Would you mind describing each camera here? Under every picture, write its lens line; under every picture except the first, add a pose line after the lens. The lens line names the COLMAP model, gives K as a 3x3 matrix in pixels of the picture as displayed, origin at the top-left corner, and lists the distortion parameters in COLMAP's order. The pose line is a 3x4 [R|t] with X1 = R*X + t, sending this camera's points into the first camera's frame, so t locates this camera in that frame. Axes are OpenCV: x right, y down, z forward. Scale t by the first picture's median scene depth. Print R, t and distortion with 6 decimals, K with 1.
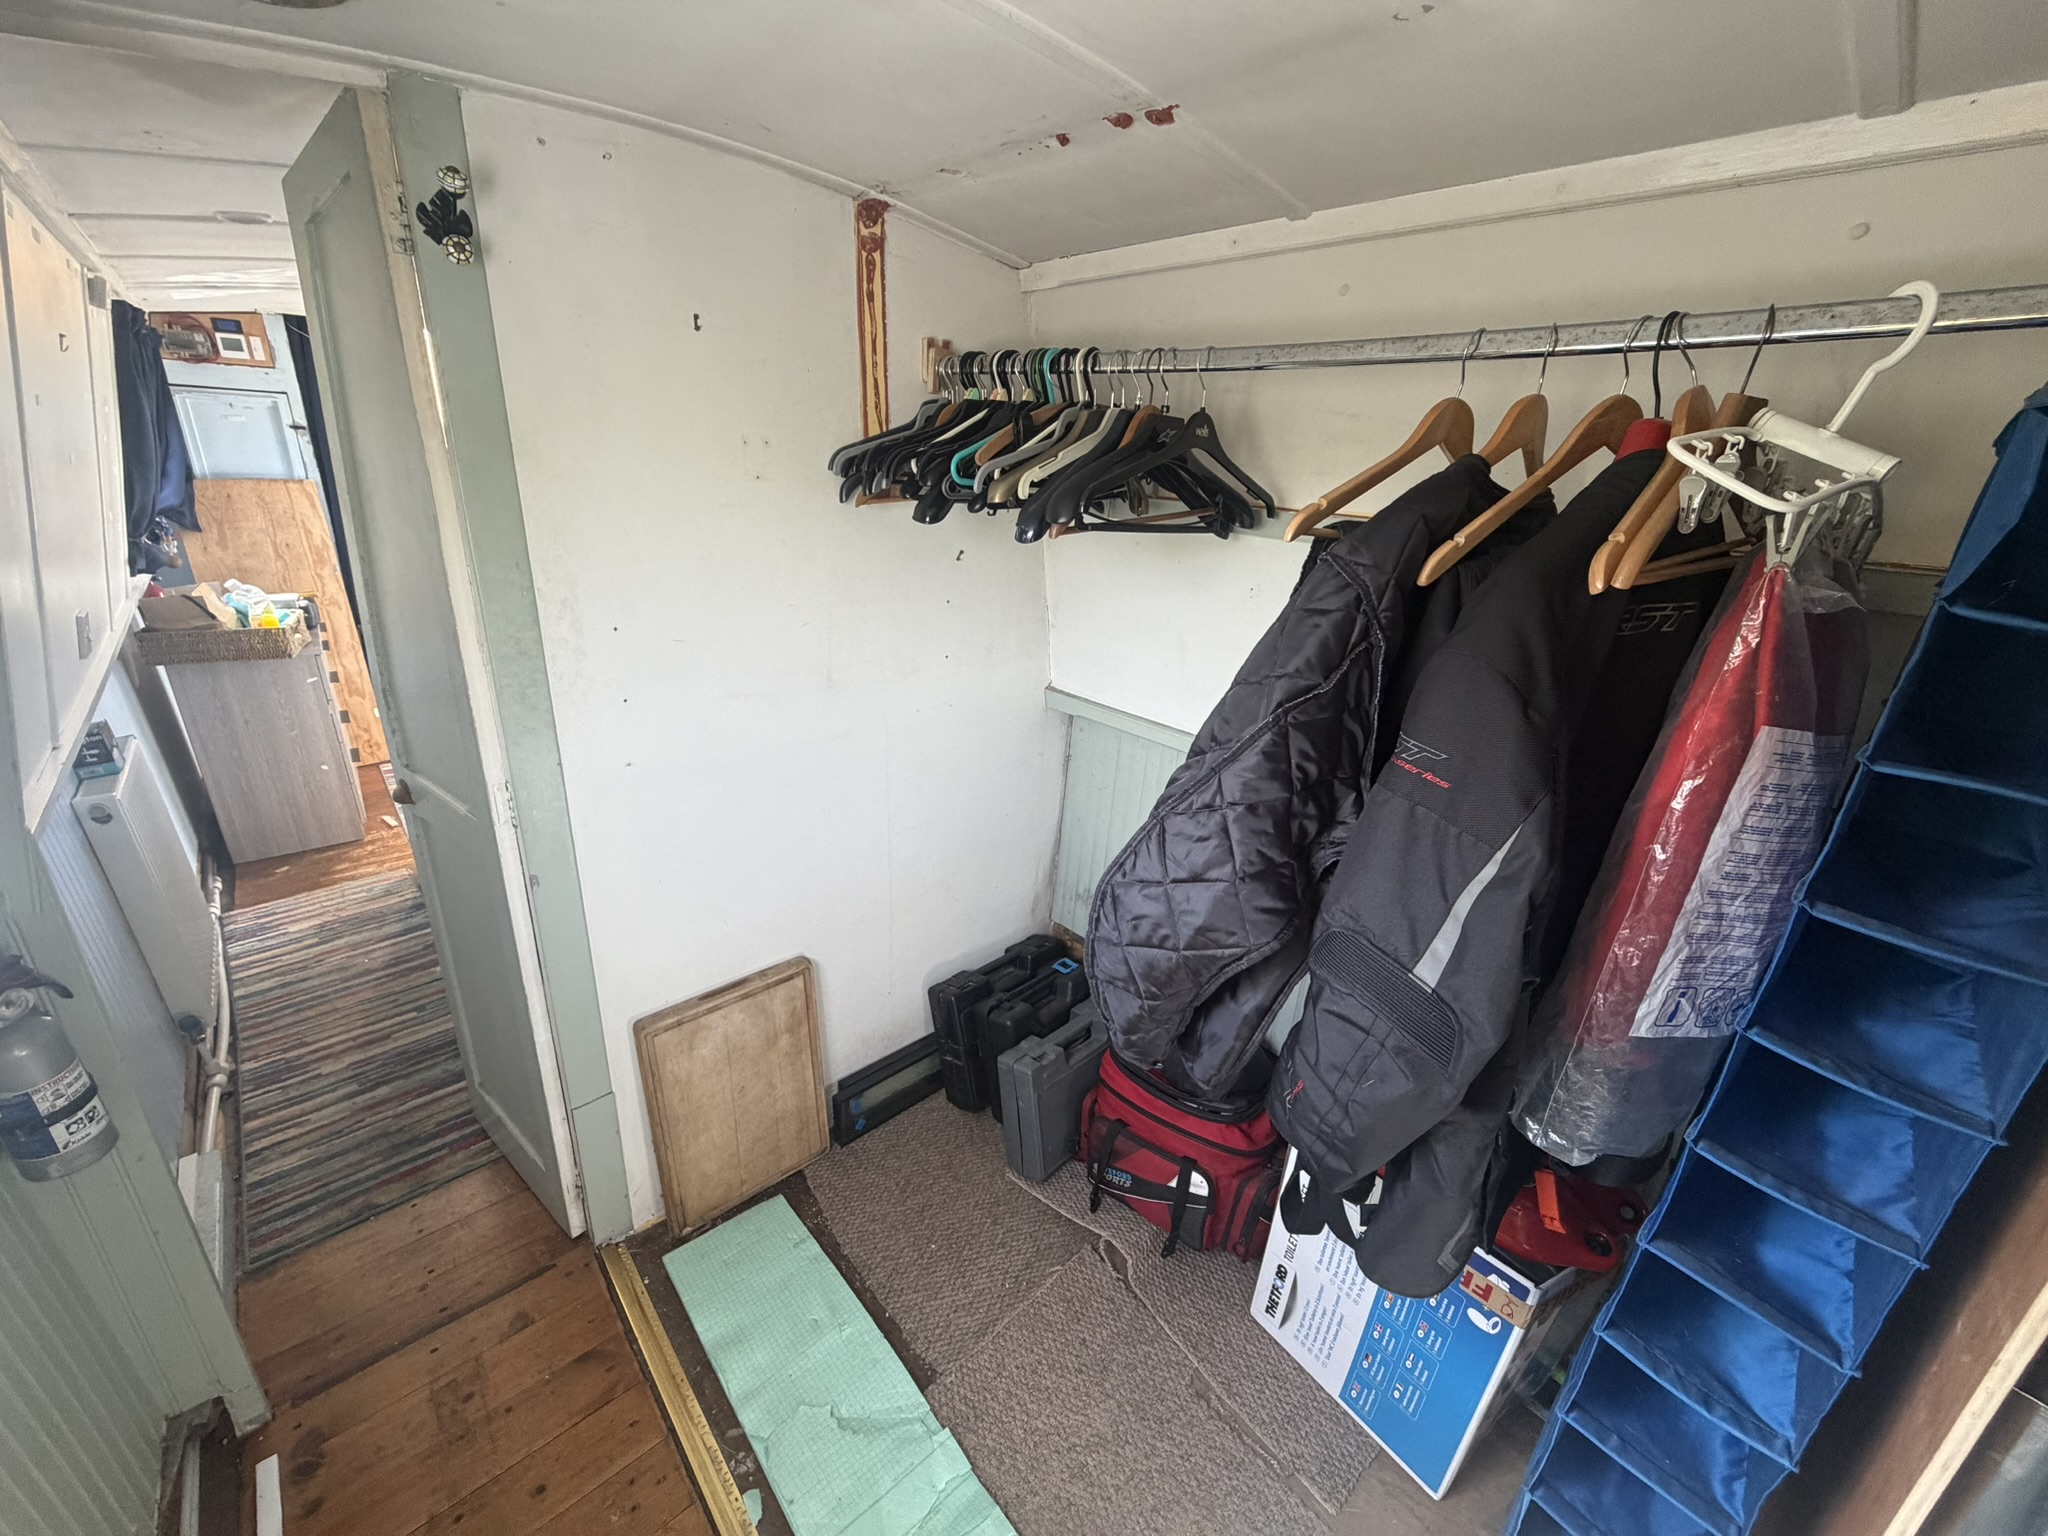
lens RADIAL K [[811.7, 0, 1024.0], [0, 811.7, 768.0], [0, 0, 1]] dist [-0.001292, -0.000073]
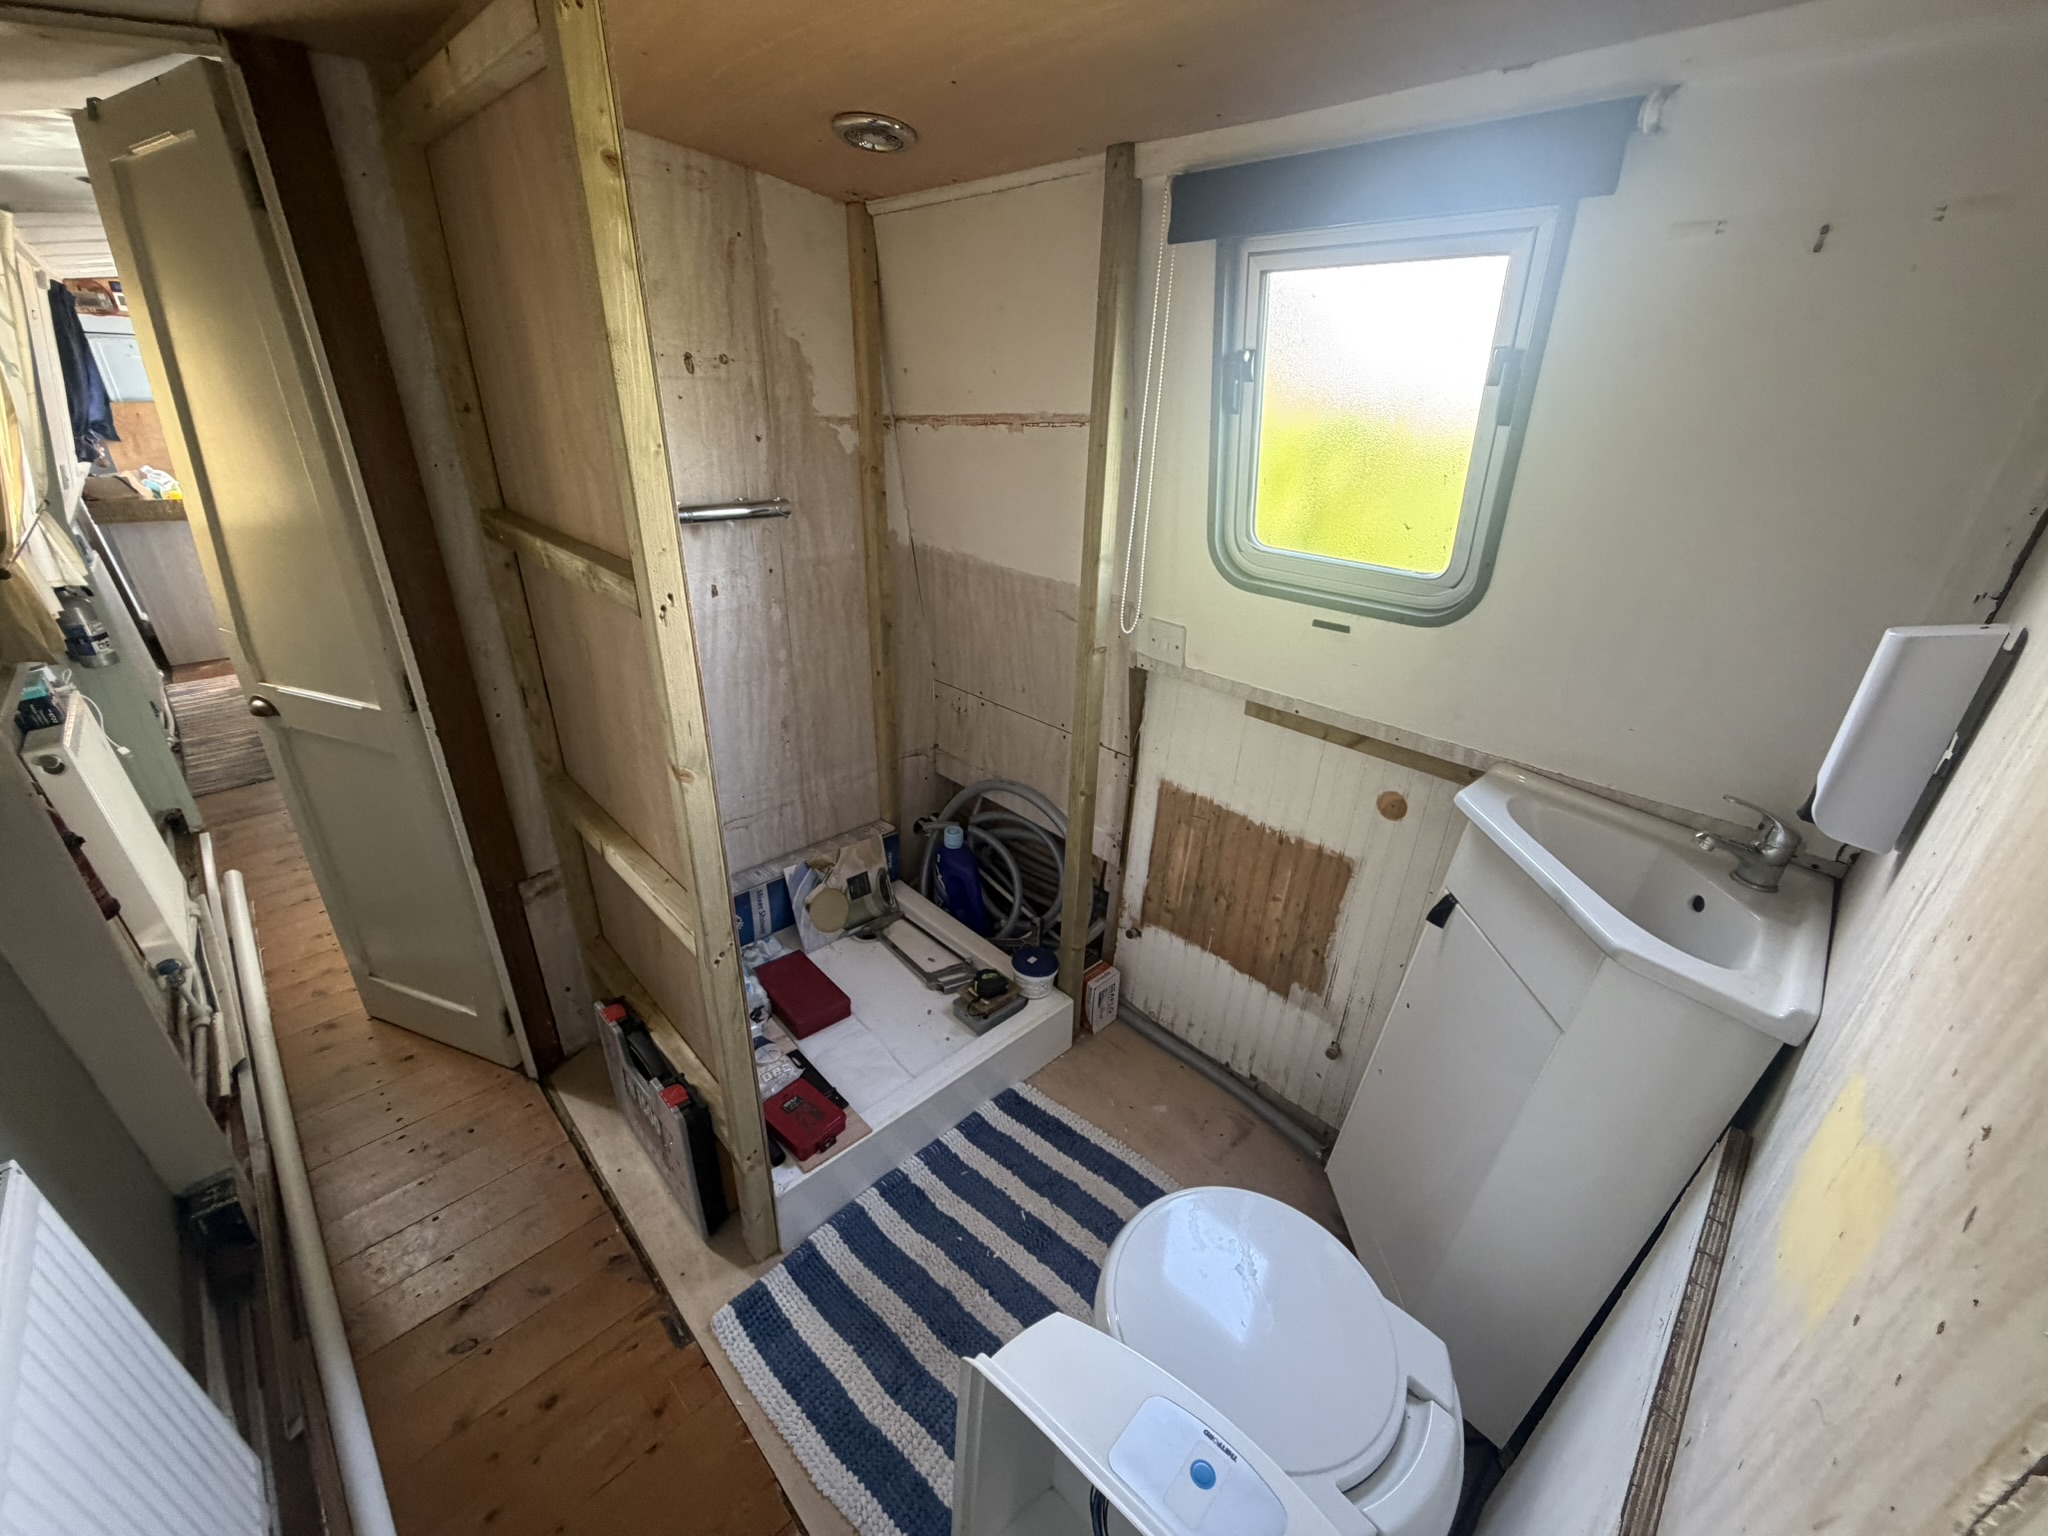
lens RADIAL K [[827.5, 0, 1024.0], [0, 827.5, 768.0], [0, 0, 1]] dist [-0.001116, 0.000355]
pose [[0.999001, -0.040213, 0.019500, 0.589828], [0.038620, 0.996346, 0.076180, 0.267702], [-0.022492, -0.075351, 0.996903, -0.599585]]
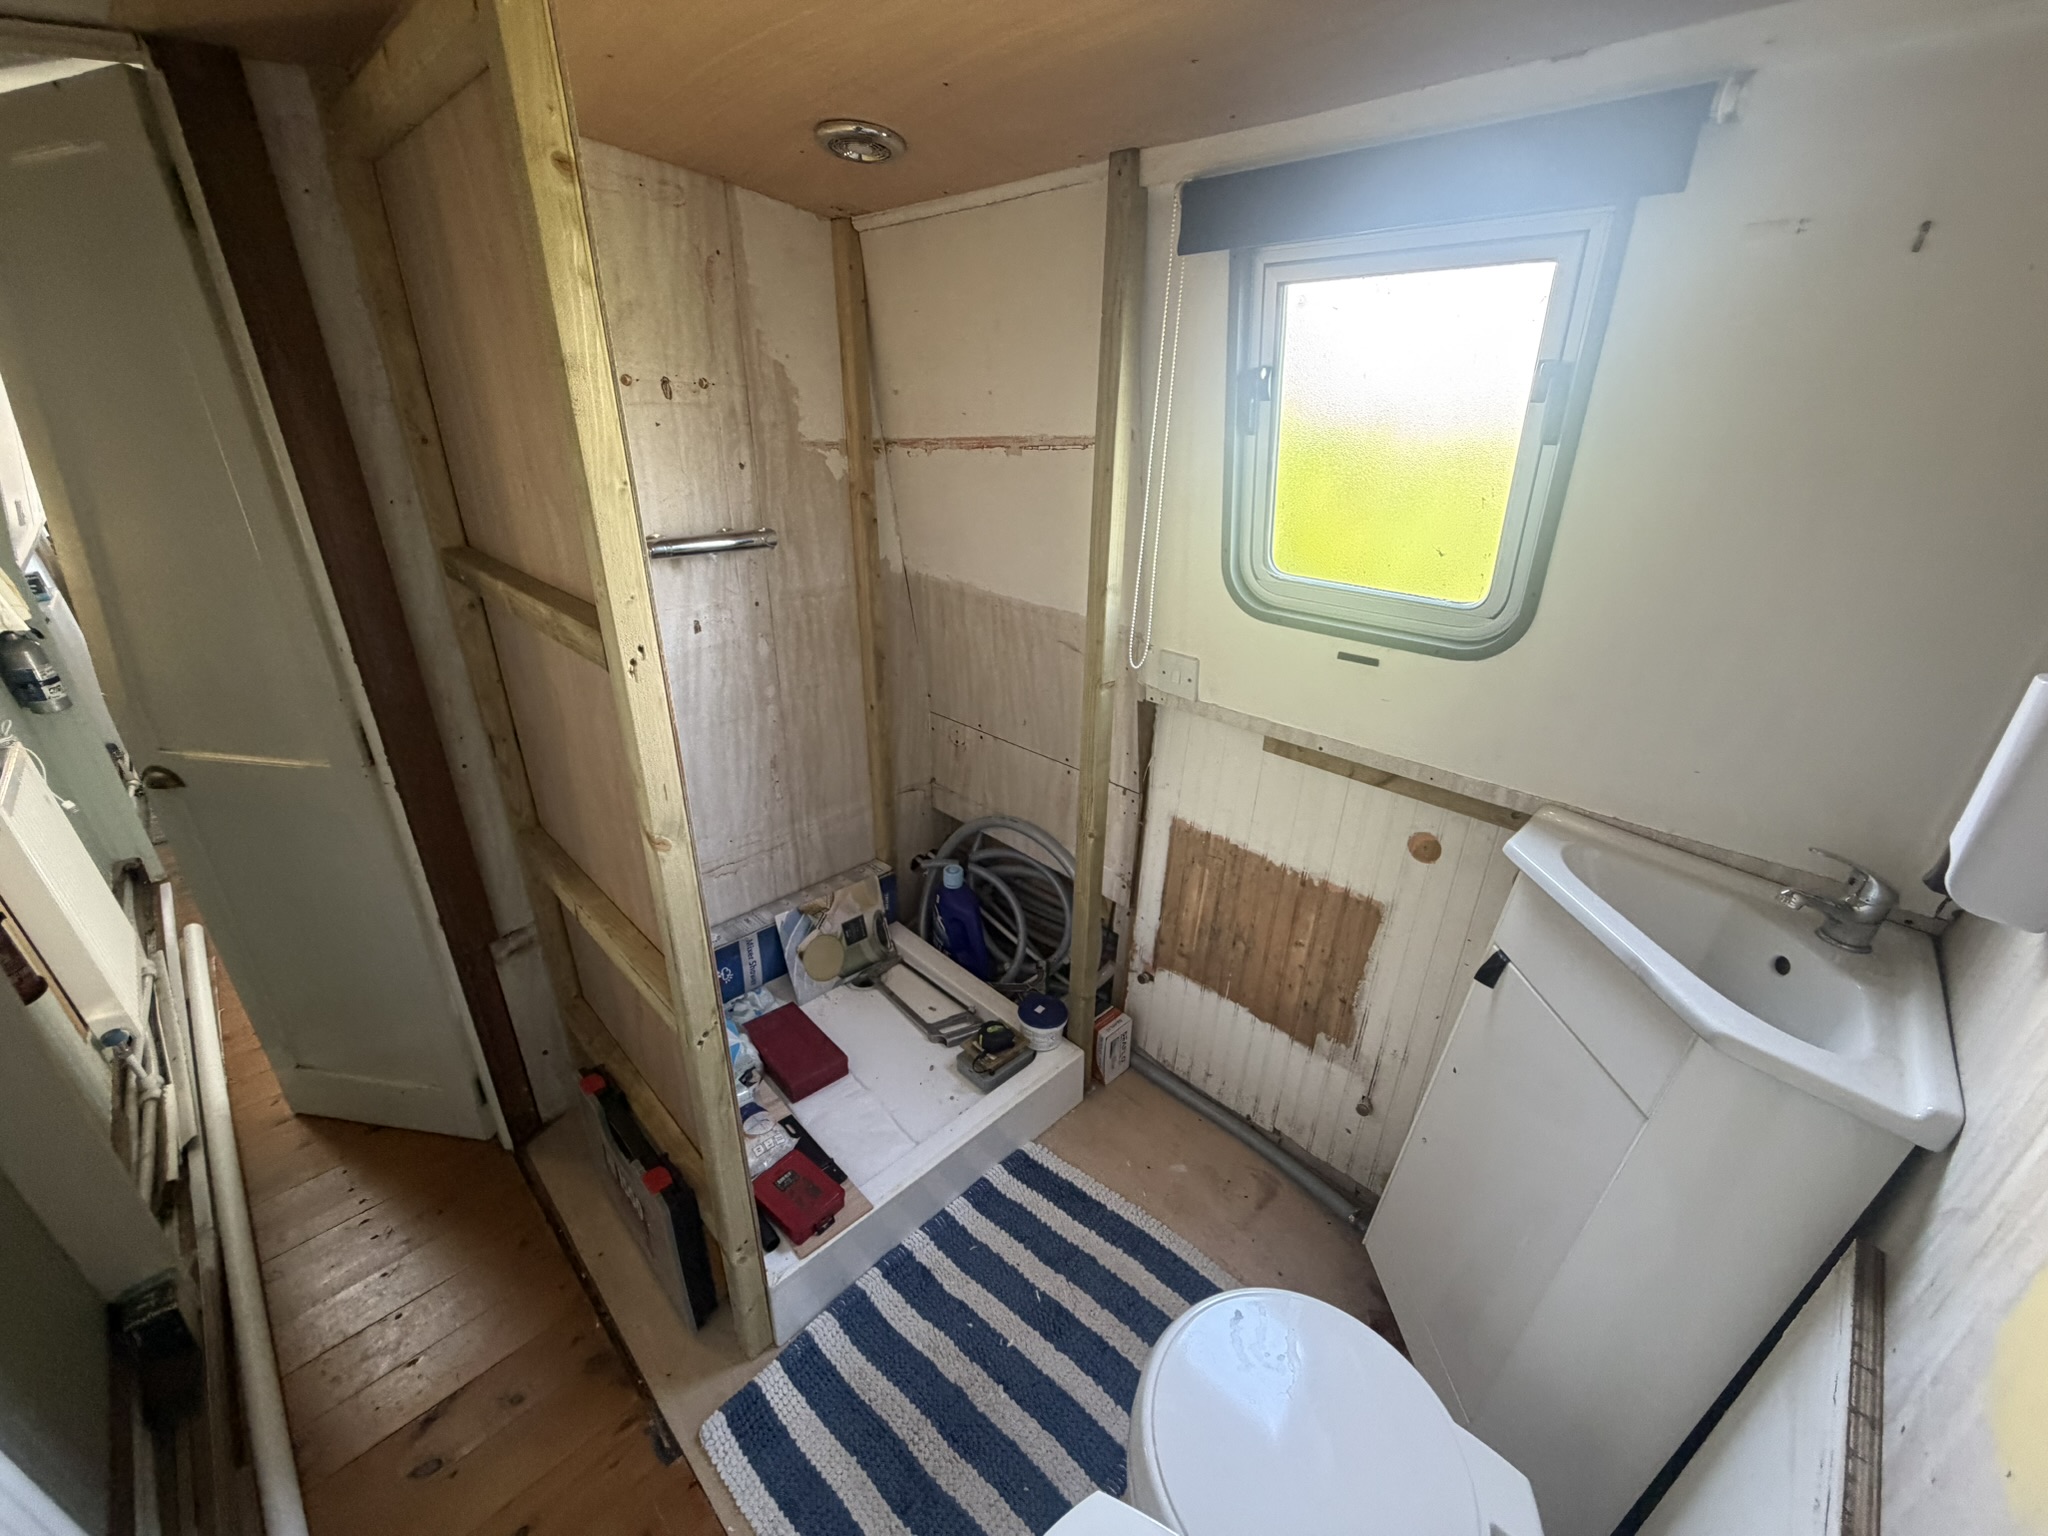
lens RADIAL K [[827.5, 0, 1024.0], [0, 827.5, 768.0], [0, 0, 1]] dist [-0.001116, 0.000355]
pose [[0.997923, -0.057546, 0.028956, 0.582798], [0.055748, 0.996672, 0.059474, 0.249278], [-0.032282, -0.057736, 0.997810, -0.558890]]
